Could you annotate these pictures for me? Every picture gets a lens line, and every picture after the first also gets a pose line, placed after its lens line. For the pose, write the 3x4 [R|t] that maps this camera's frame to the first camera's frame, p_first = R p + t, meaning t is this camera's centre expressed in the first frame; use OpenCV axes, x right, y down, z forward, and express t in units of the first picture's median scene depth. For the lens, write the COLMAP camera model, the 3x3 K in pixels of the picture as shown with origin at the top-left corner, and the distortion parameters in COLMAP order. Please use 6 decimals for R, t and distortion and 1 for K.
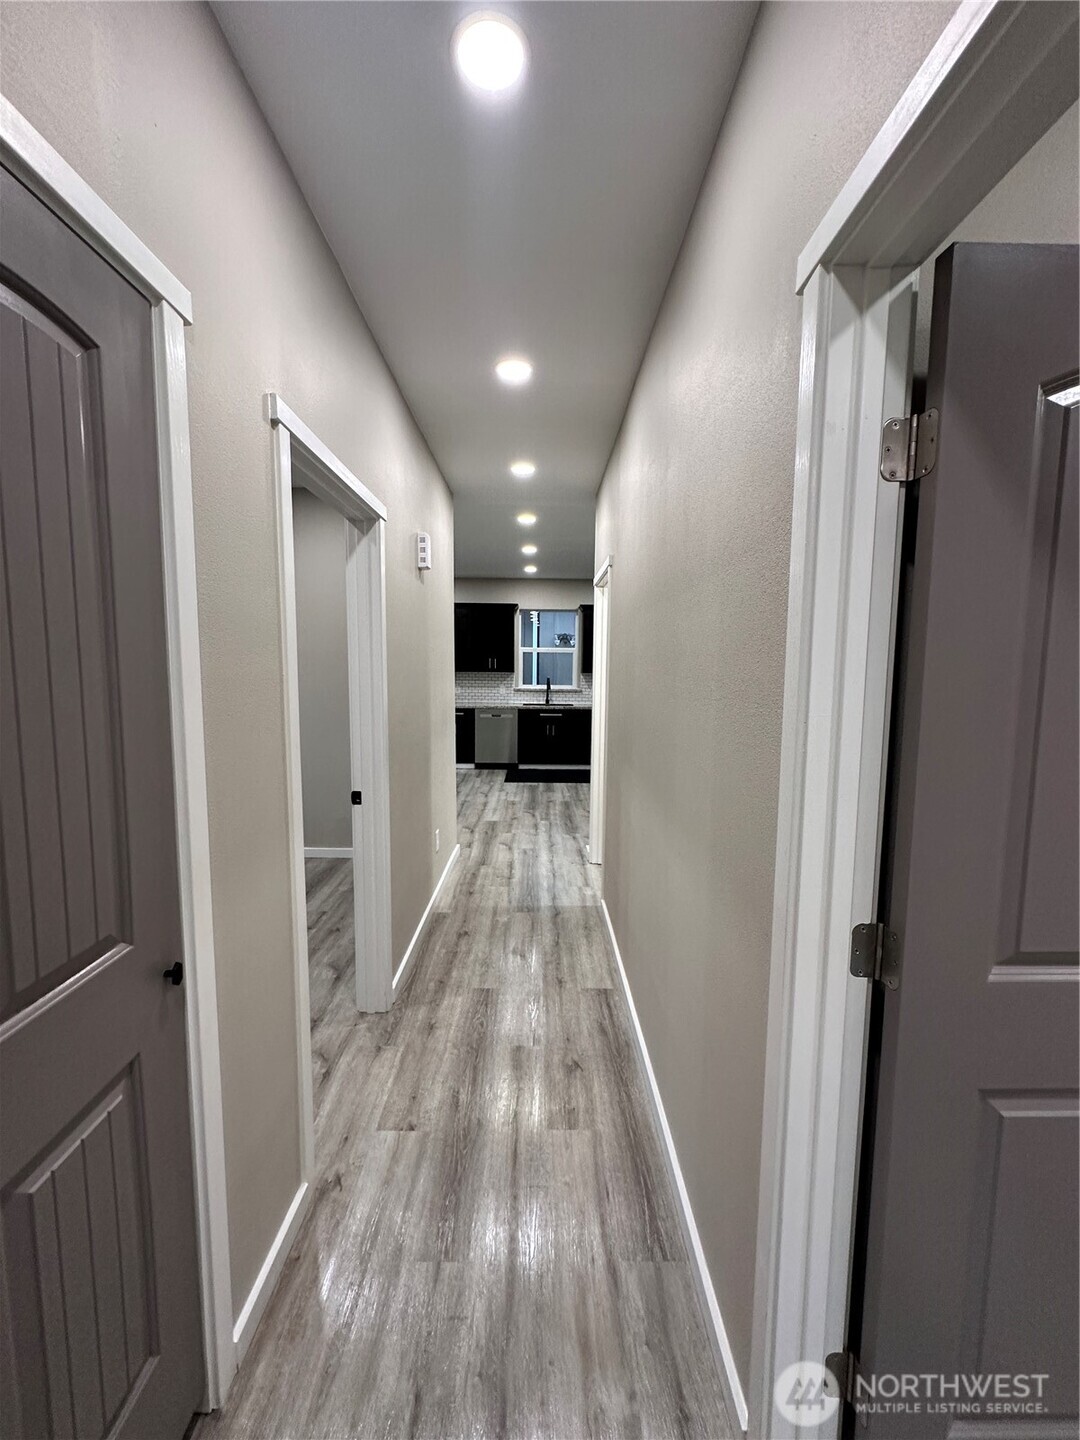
lens RADIAL K [[569.3, 0, 540.4], [0, 569.3, 719.9], [0, 0, 1]] dist [-0.003210, 0.000194]
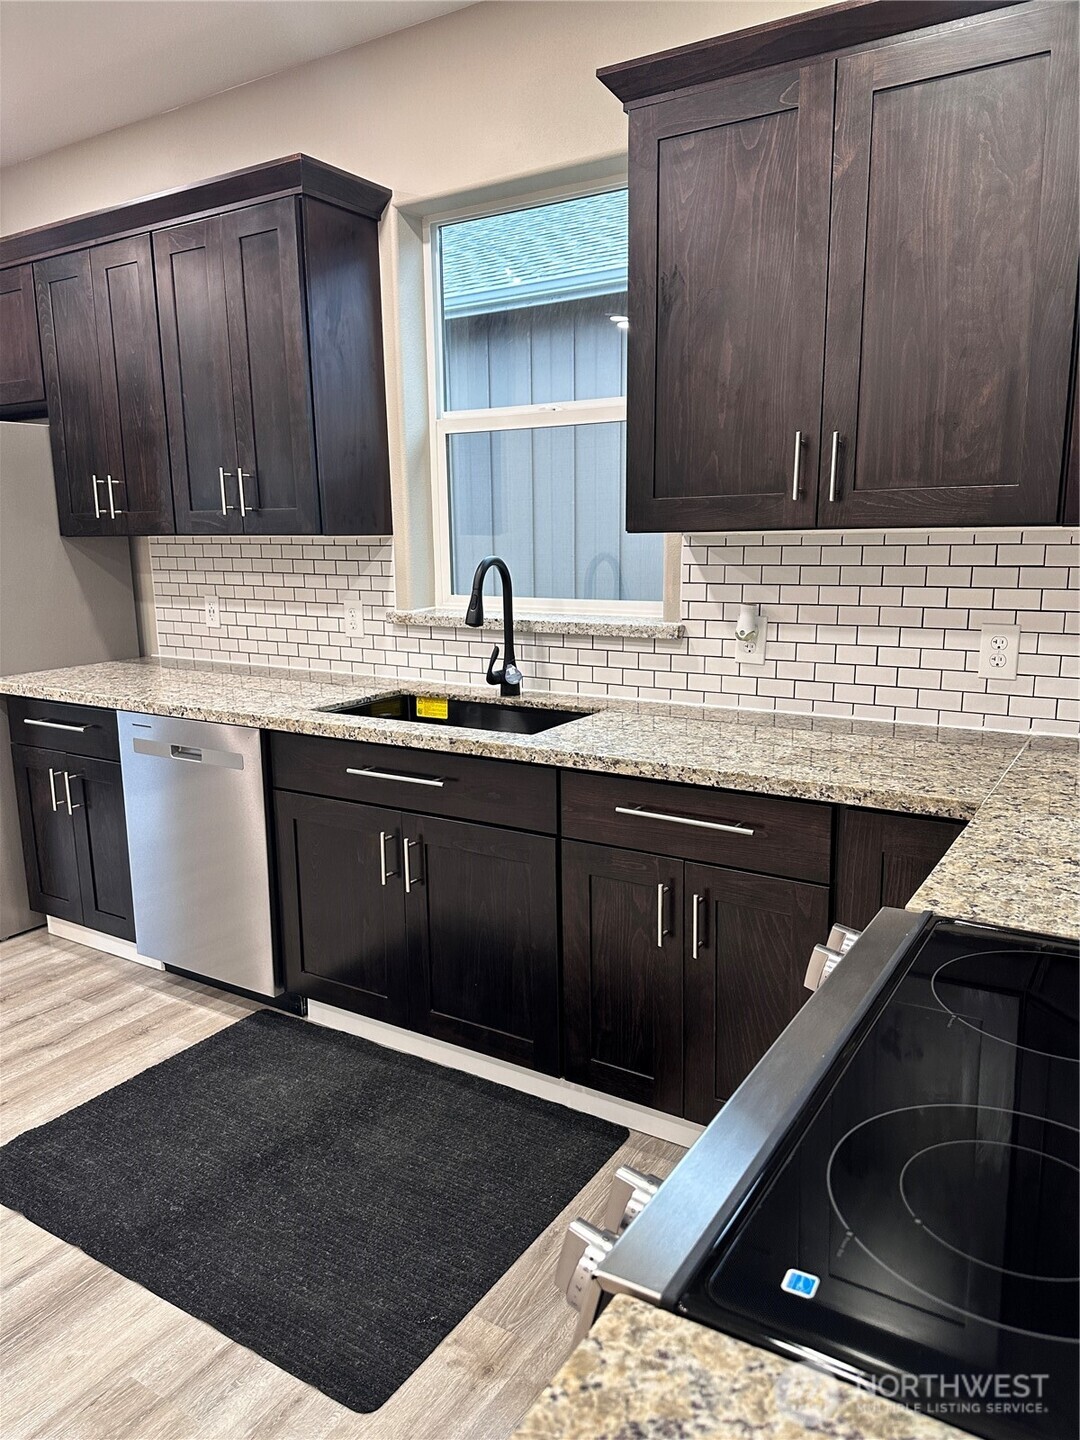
lens RADIAL K [[1010.6, 0, 541.8], [0, 1010.6, 722.1], [0, 0, 1]] dist [0.122669, -0.170500]
pose [[0.839282, 0.080810, -0.537658, 0.217192], [-0.029265, 0.994174, 0.103742, -0.057628], [0.542909, -0.071334, 0.836757, 0.737172]]
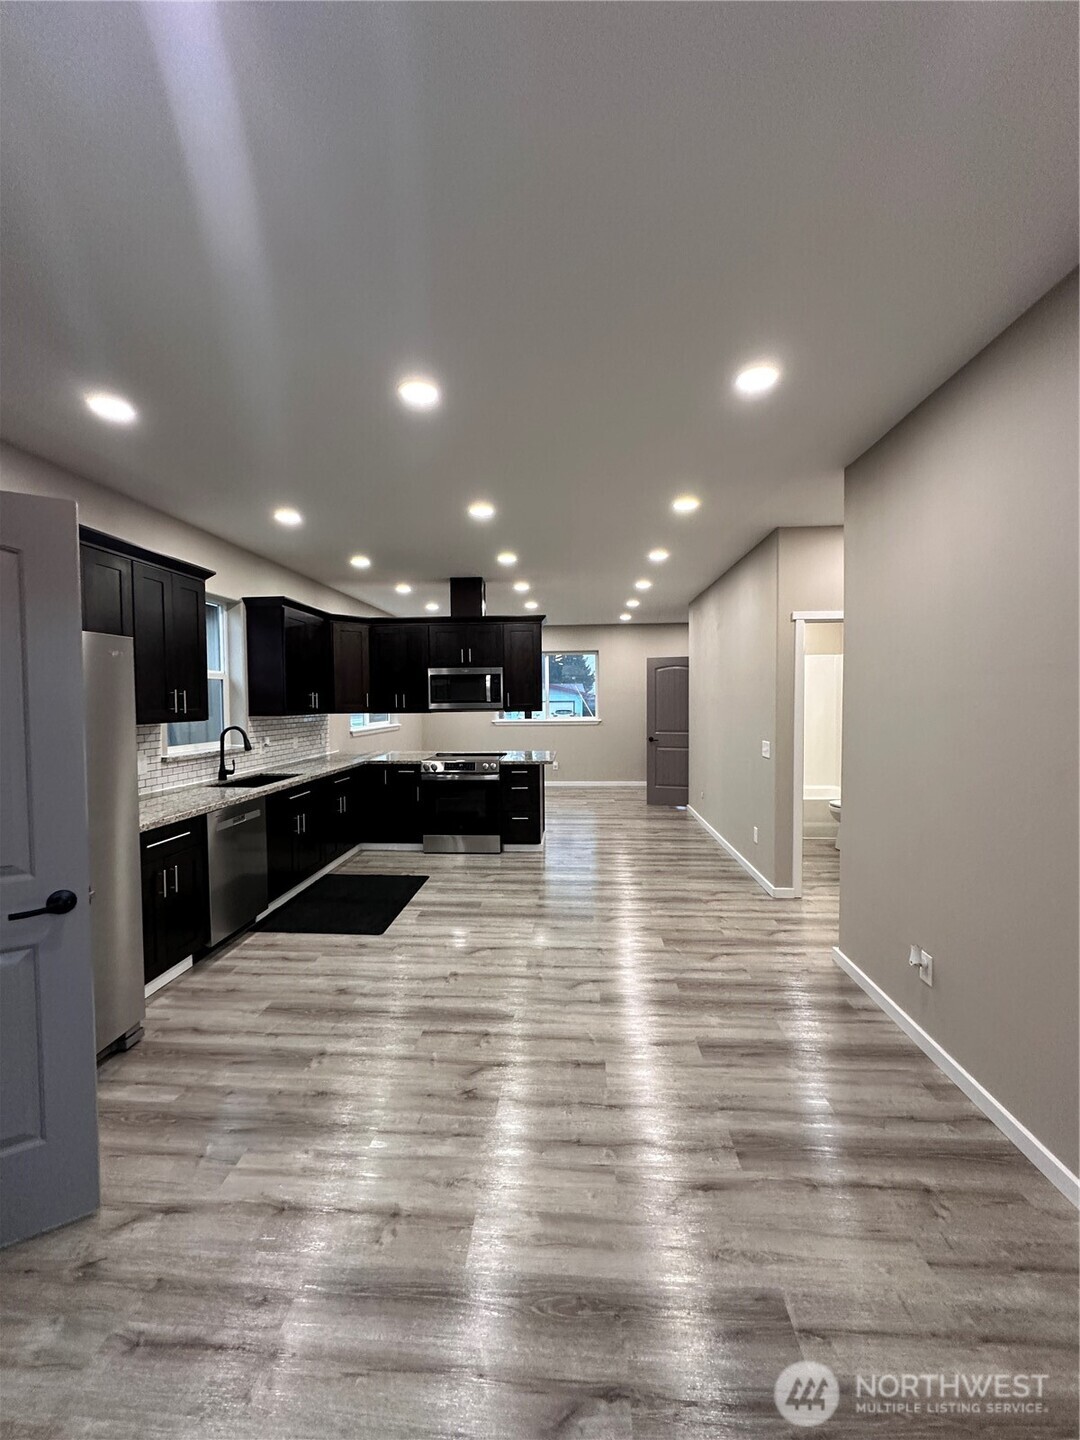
lens RADIAL K [[569.3, 0, 540.4], [0, 569.3, 719.9], [0, 0, 1]] dist [-0.003210, 0.000194]
pose [[0.070628, -0.046272, 0.996429, -0.481512], [0.099362, 0.994282, 0.039130, -0.075274], [-0.992542, 0.096244, 0.074822, 0.702004]]
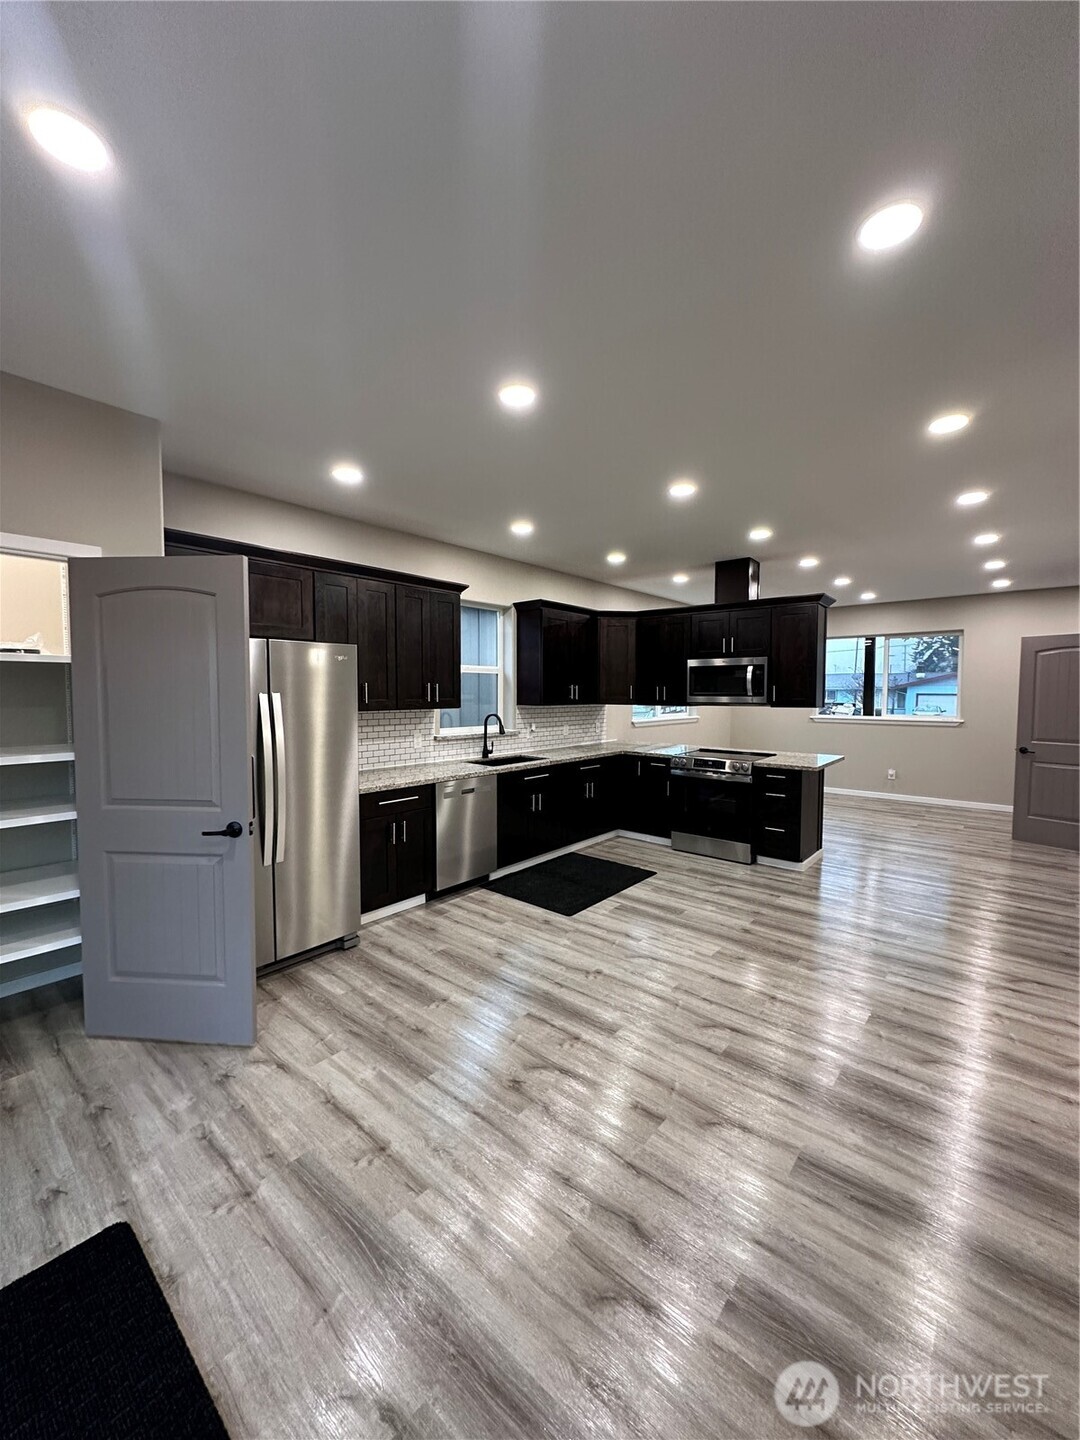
lens RADIAL K [[569.3, 0, 540.4], [0, 569.3, 719.9], [0, 0, 1]] dist [-0.003210, 0.000194]
pose [[0.655582, -0.047662, 0.753618, -0.415232], [0.073424, 0.997301, -0.000798, -0.065789], [-0.751546, 0.055857, 0.657312, 0.576793]]
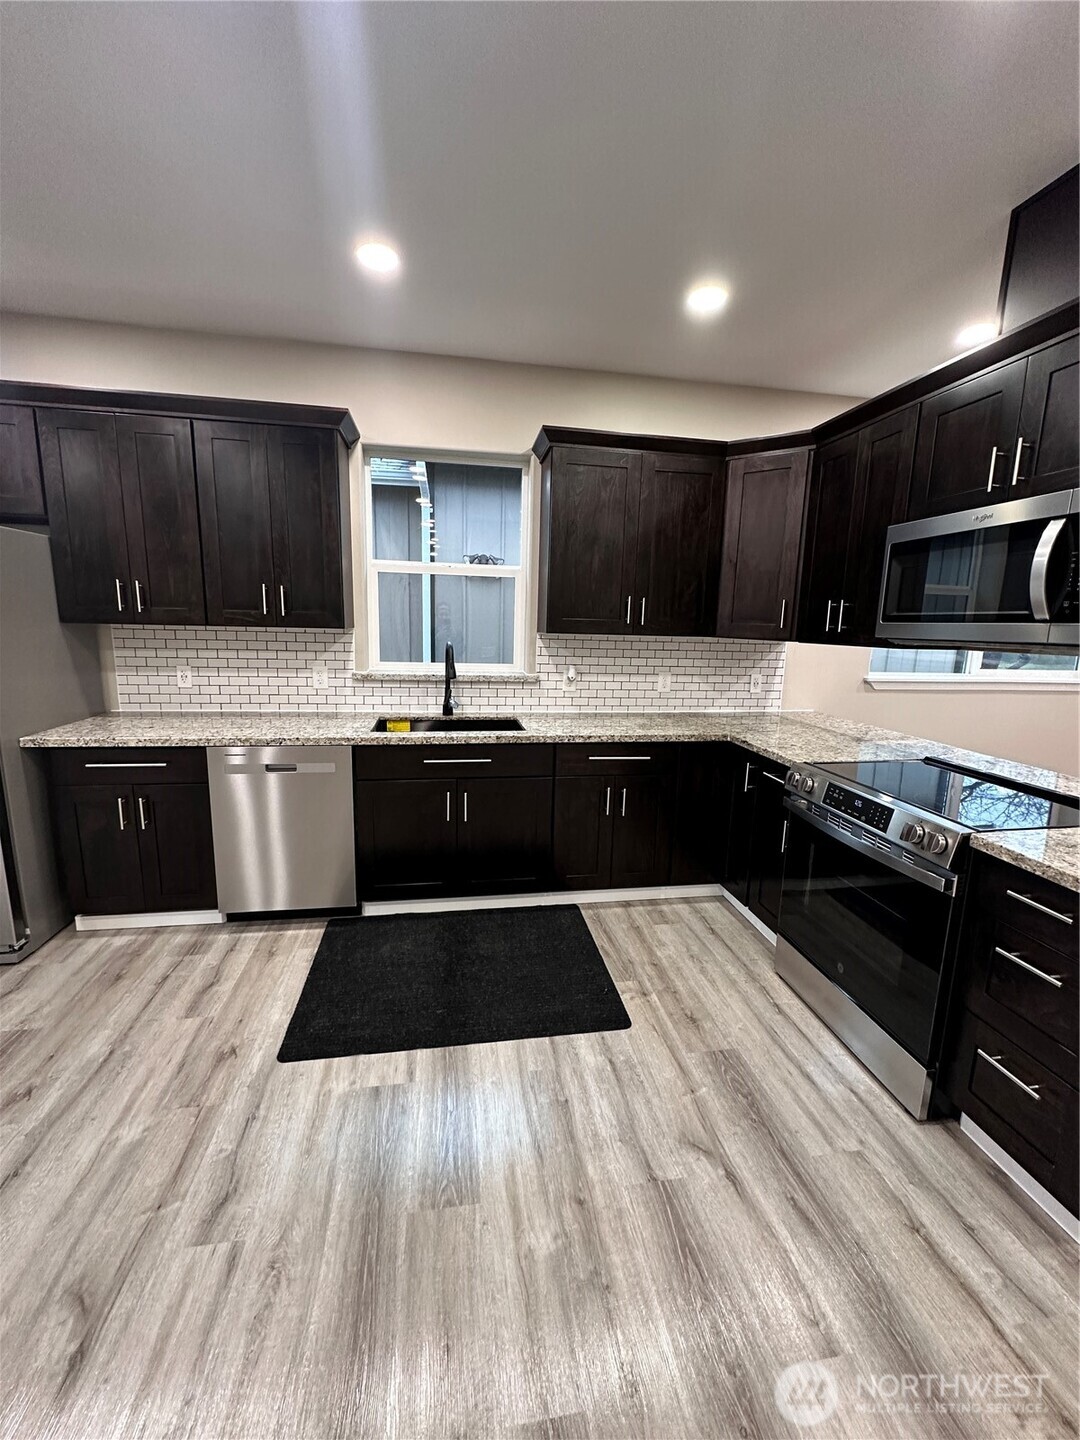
lens RADIAL K [[569.3, 0, 540.4], [0, 569.3, 719.9], [0, 0, 1]] dist [-0.003210, 0.000194]
pose [[0.987439, -0.011152, 0.157608, 0.013884], [-0.001942, 0.996574, 0.082685, -0.057866], [-0.157990, -0.081952, 0.984034, 0.647237]]
